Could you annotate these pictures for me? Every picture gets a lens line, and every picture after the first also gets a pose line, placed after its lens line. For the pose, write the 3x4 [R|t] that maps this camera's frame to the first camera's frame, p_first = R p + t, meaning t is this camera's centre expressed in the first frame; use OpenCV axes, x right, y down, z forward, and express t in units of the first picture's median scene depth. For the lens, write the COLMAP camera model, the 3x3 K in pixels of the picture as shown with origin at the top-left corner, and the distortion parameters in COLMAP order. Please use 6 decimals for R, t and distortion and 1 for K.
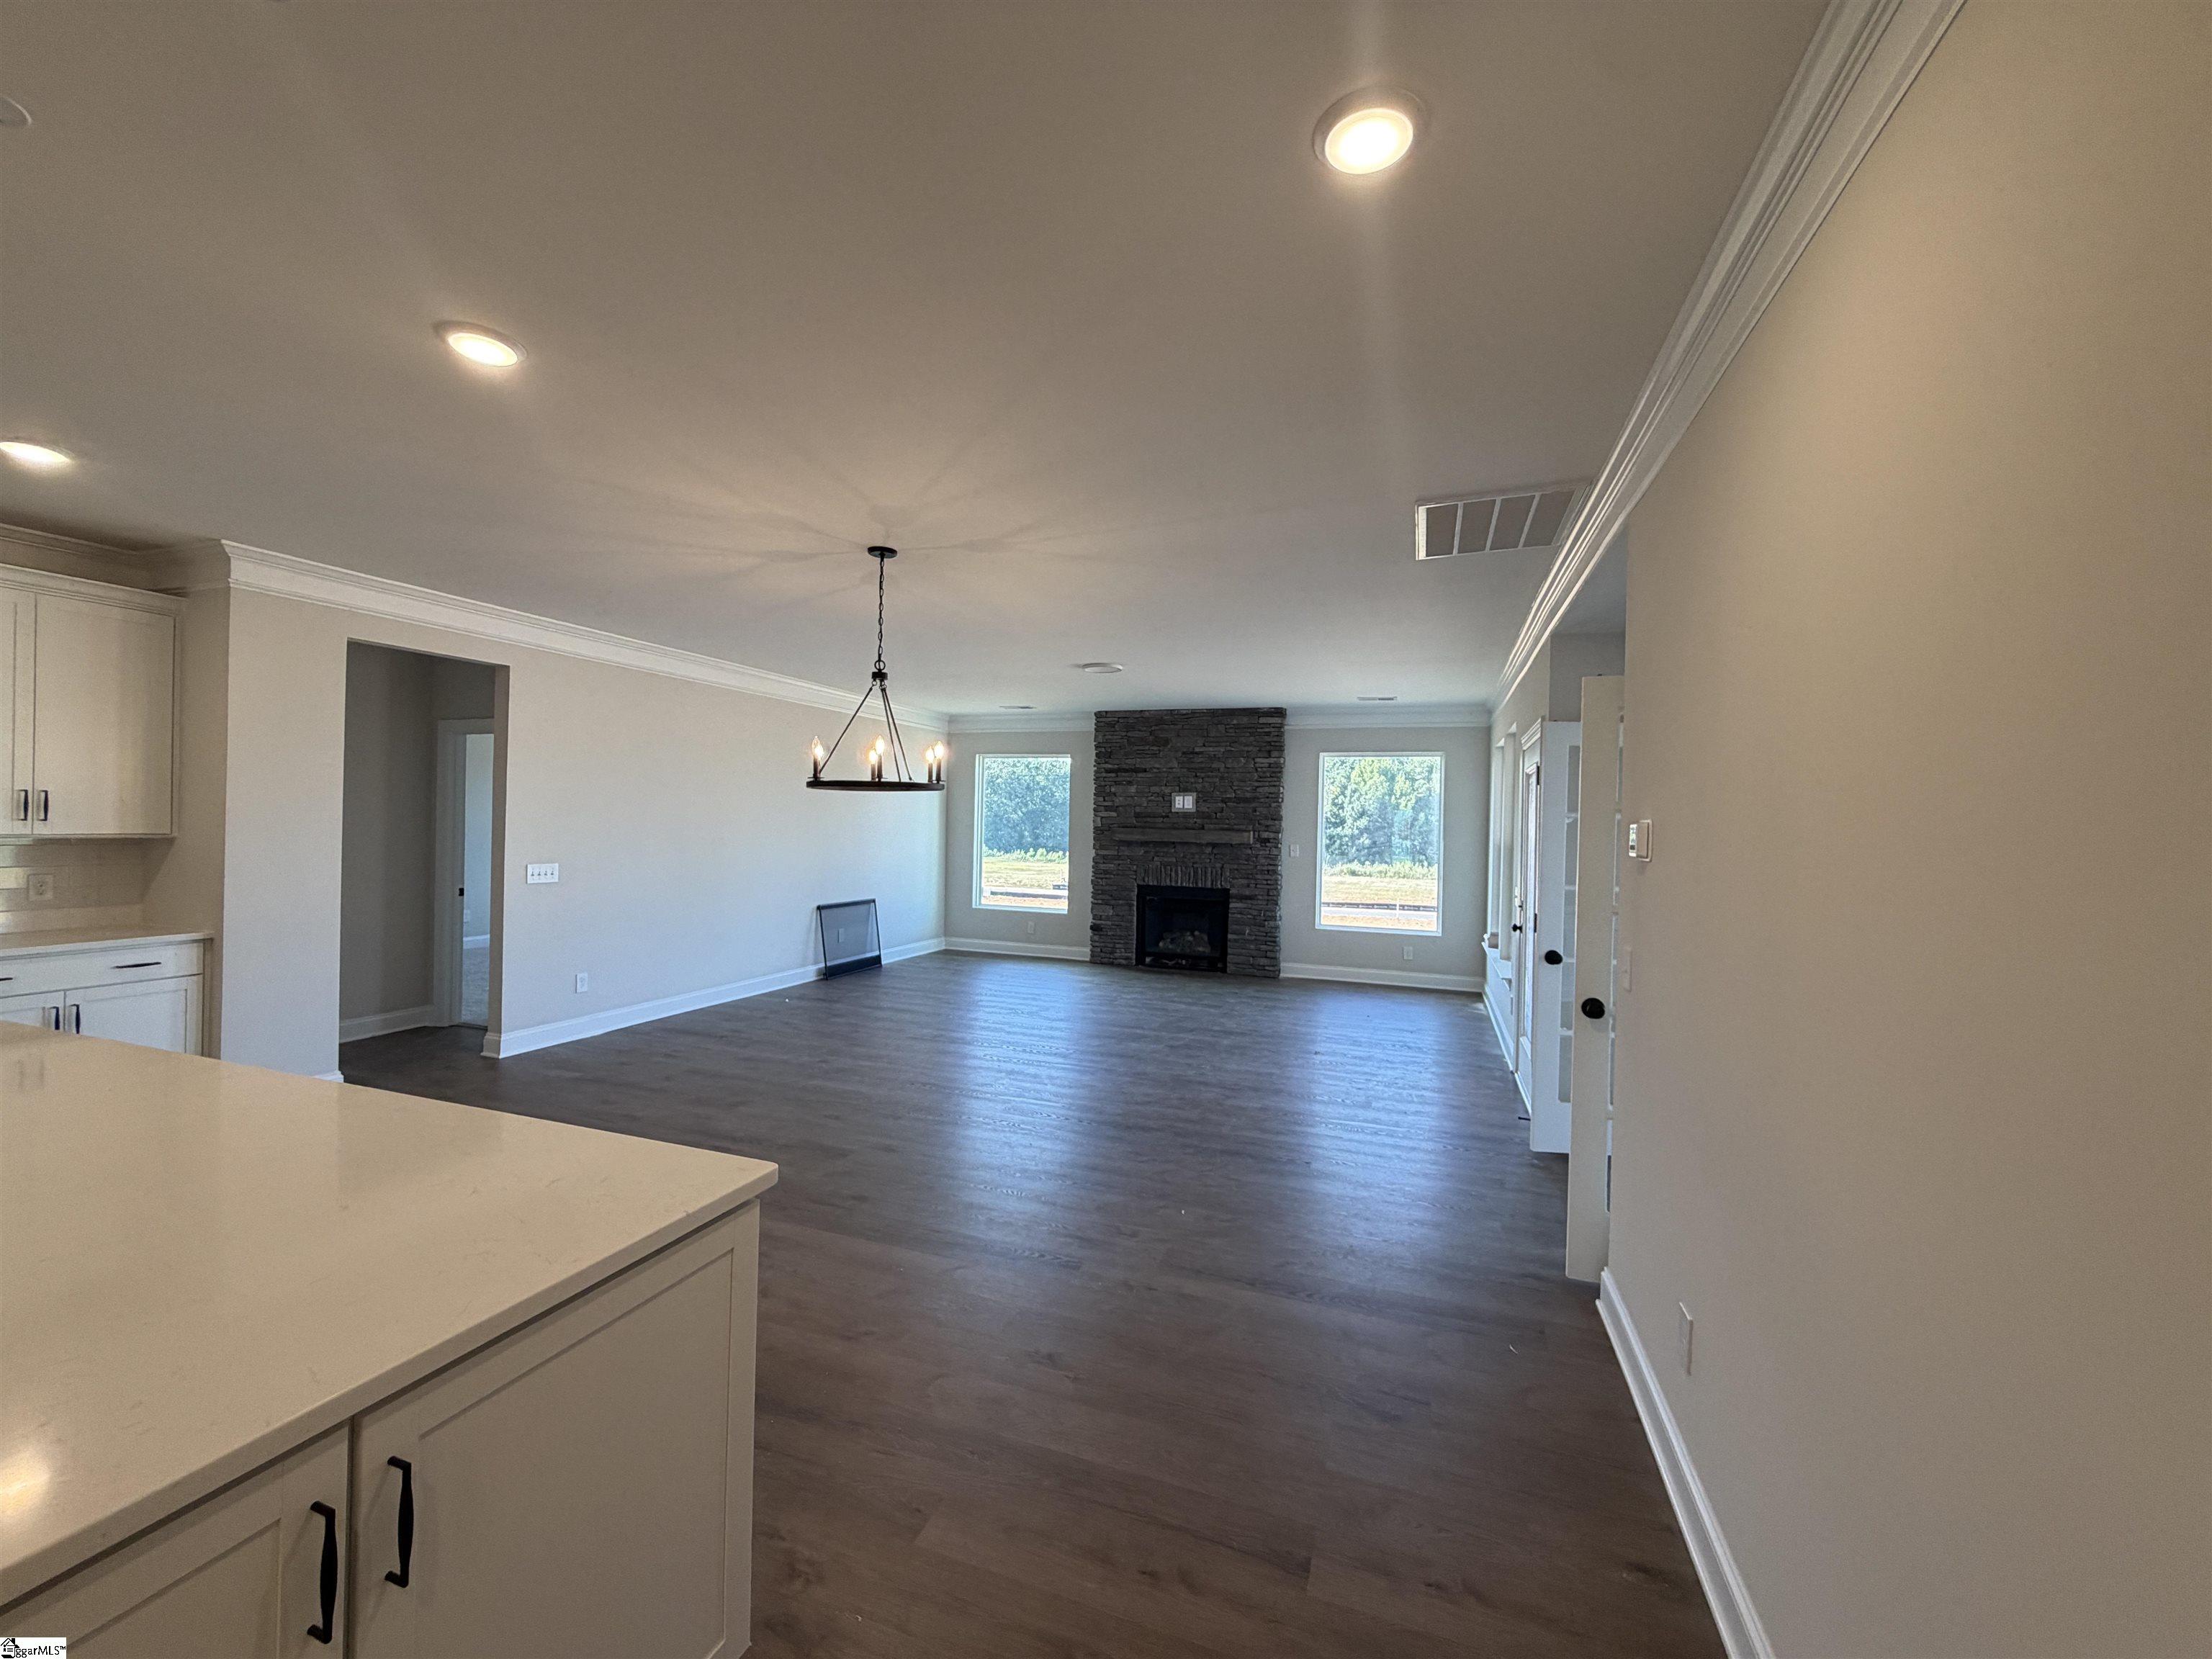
lens RADIAL K [[883.5, 0, 1102.3], [0, 883.5, 823.4], [0, 0, 1]] dist [-0.001699, -0.000085]
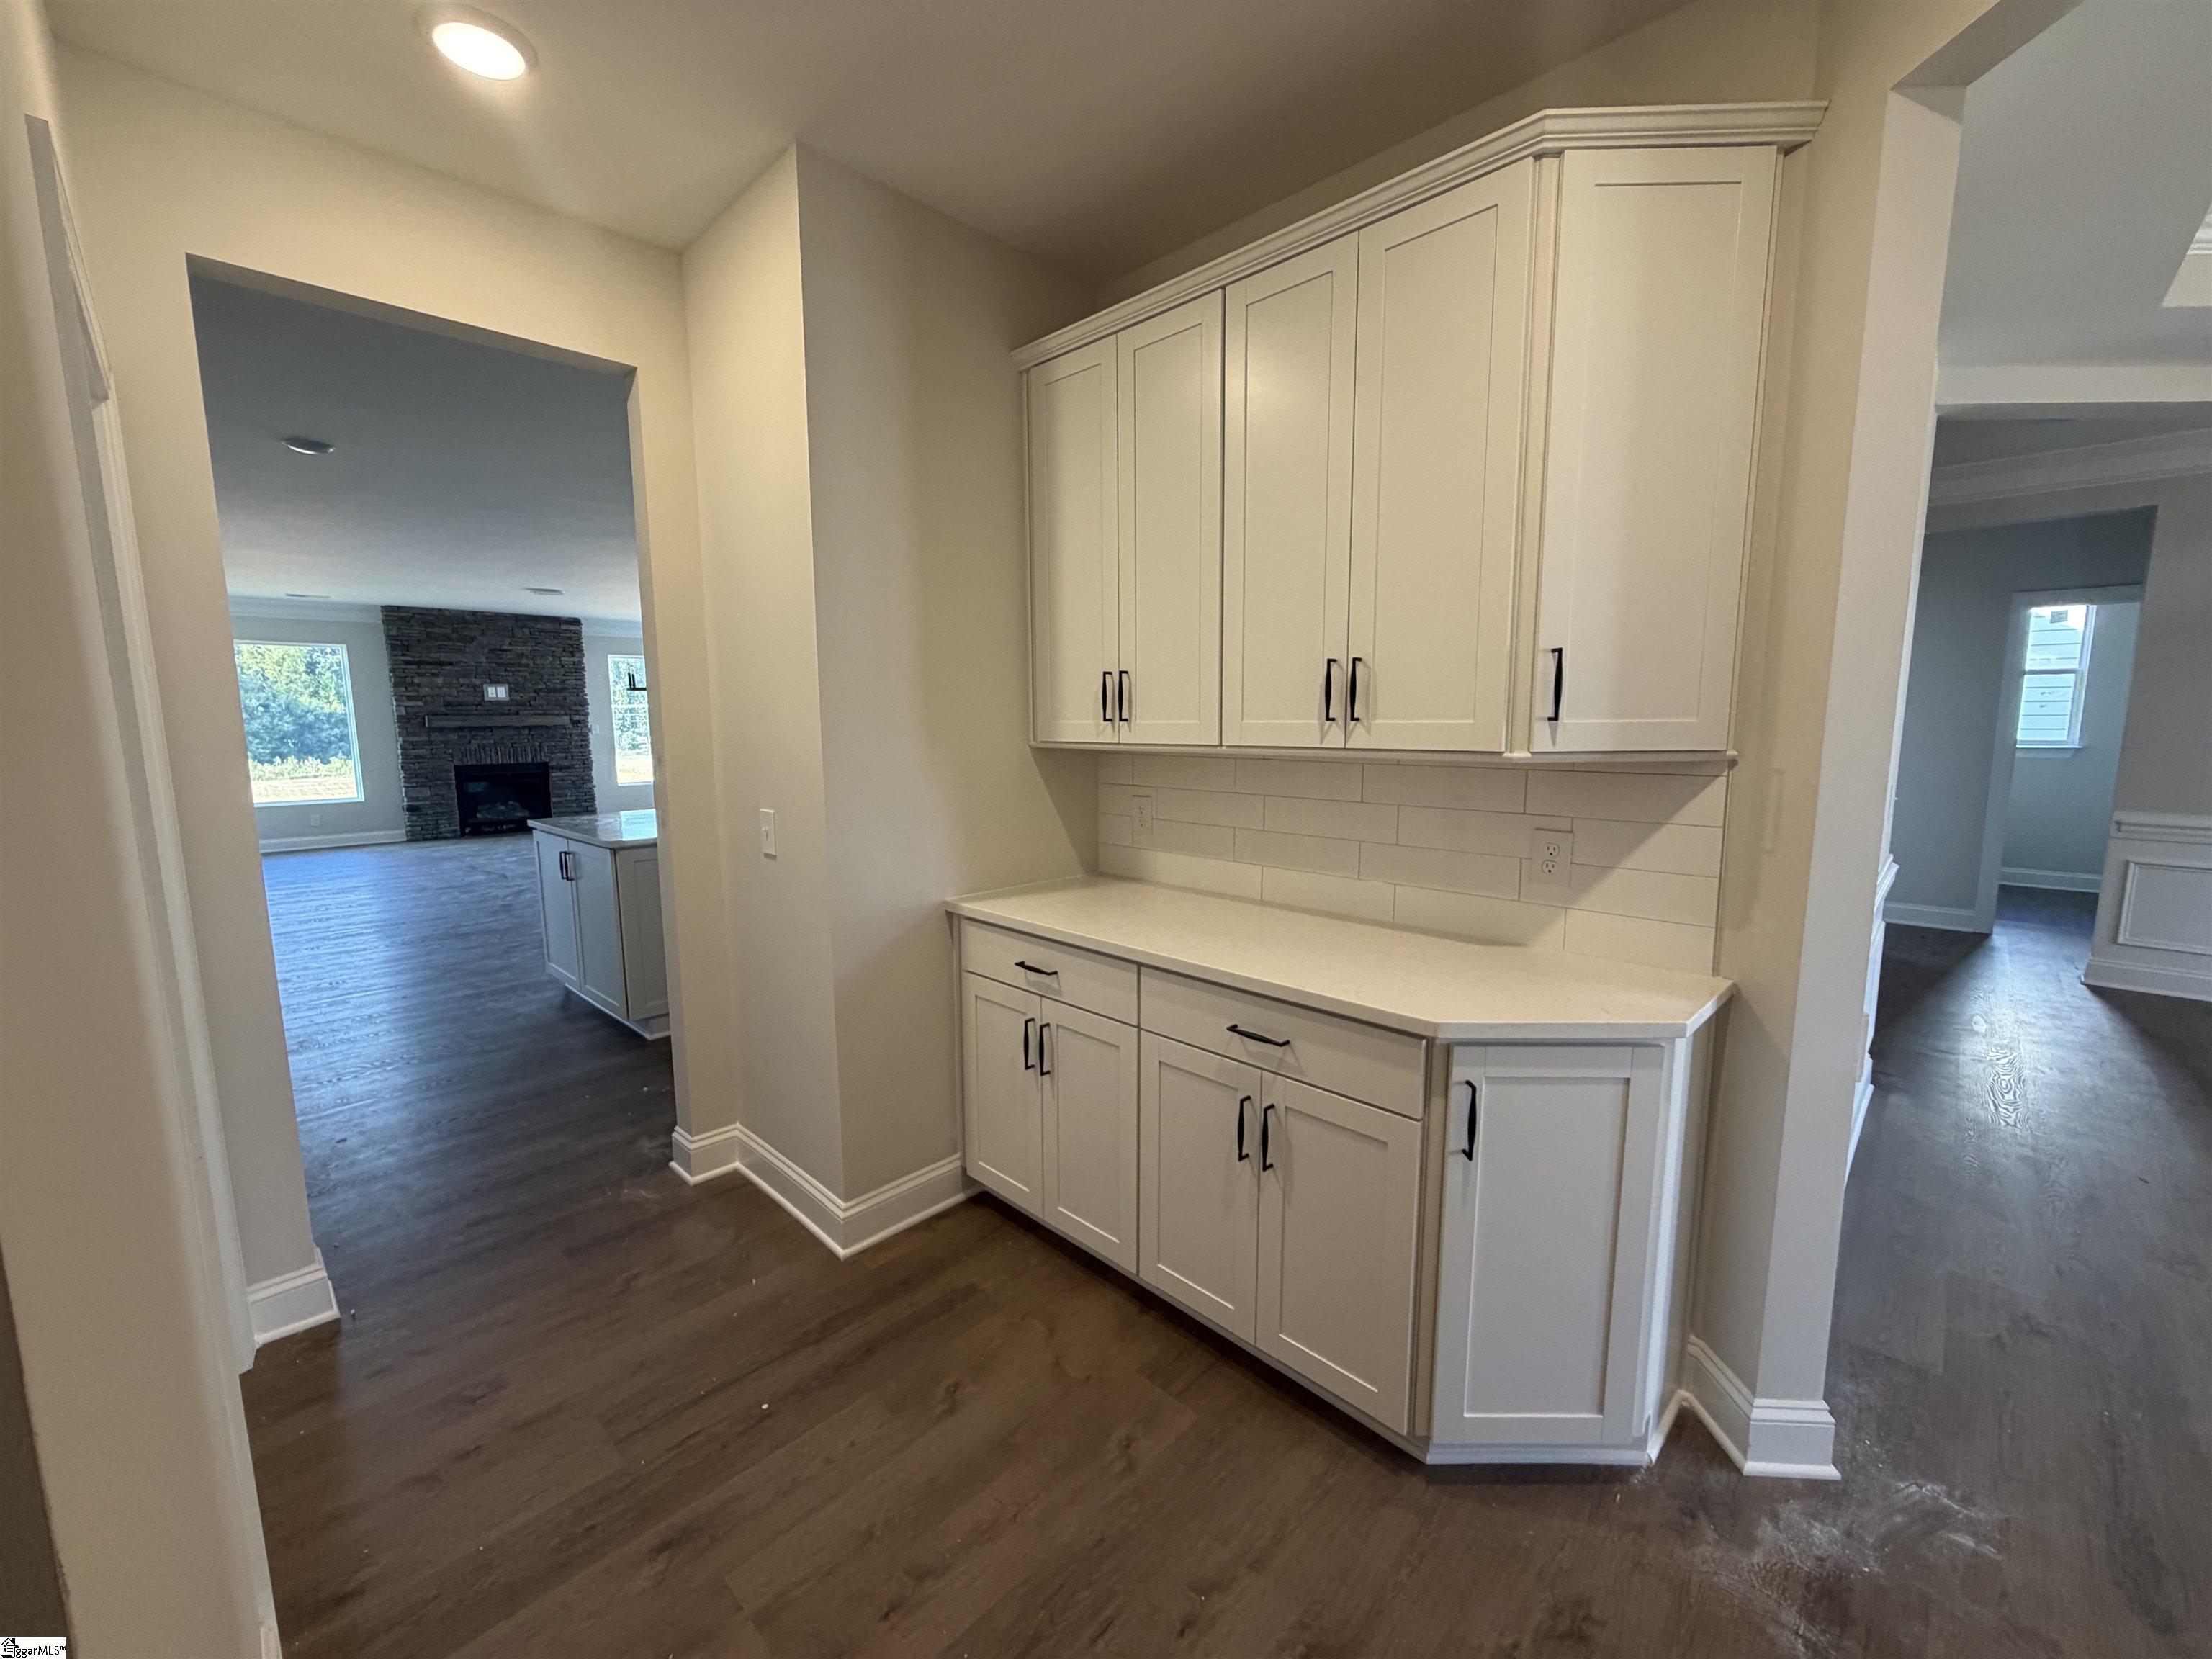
lens RADIAL K [[883.5, 0, 1102.9], [0, 883.5, 831.8], [0, 0, 1]] dist [-0.001699, -0.000085]
pose [[0.408313, -0.143837, 0.901438, -0.665454], [0.021252, 0.988738, 0.148141, 0.002927], [-0.912594, -0.041330, 0.406772, -0.230022]]
